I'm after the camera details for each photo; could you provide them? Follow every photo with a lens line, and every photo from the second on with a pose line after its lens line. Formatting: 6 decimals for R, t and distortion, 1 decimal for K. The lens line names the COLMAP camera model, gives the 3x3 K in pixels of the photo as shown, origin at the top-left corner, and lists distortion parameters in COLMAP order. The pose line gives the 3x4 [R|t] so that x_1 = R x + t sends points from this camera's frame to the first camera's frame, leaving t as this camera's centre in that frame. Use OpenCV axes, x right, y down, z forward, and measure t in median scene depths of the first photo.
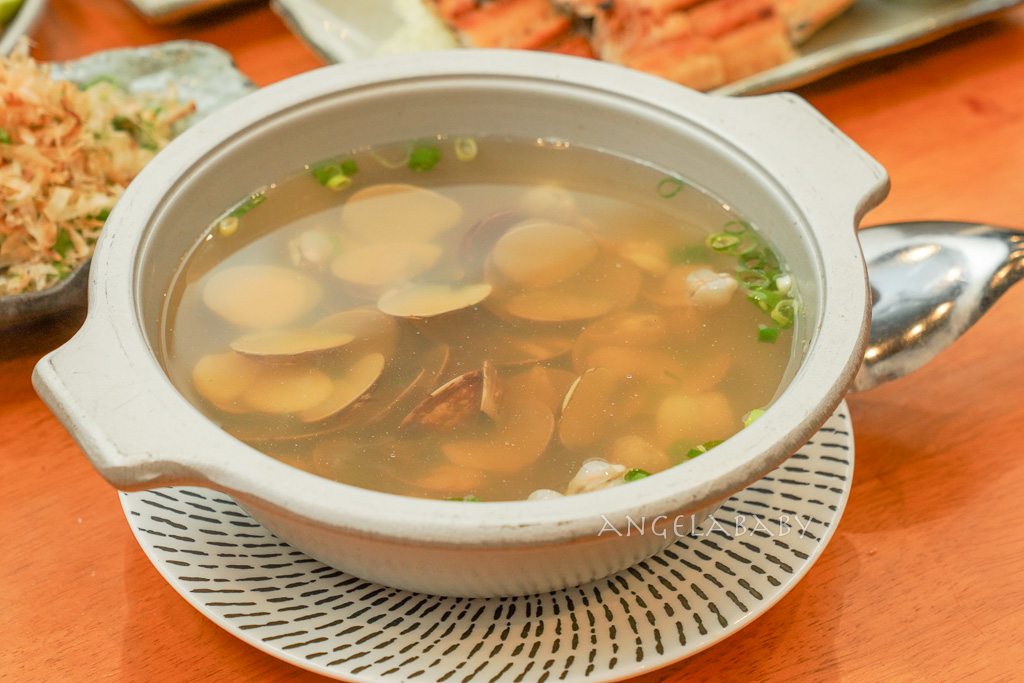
lens RADIAL K [[3069.0, 0, 514.5], [0, 3069.0, 342.5], [0, 0, 1]] dist [0.295793, 0.000000]
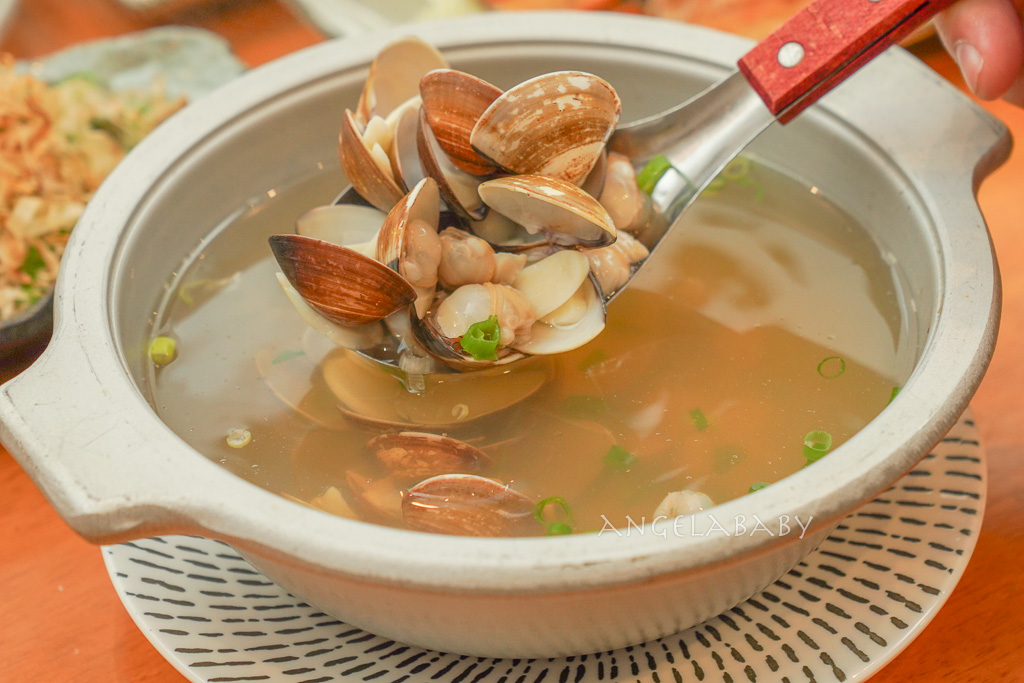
lens RADIAL K [[3069.0, 0, 508.9], [0, 3069.0, 340.2], [0, 0, 1]] dist [0.295793, 0.000000]
pose [[0.998711, -0.045422, -0.022658, 0.002625], [0.044757, 0.998576, -0.029026, 0.021337], [0.023944, 0.027975, 0.999322, 0.172787]]
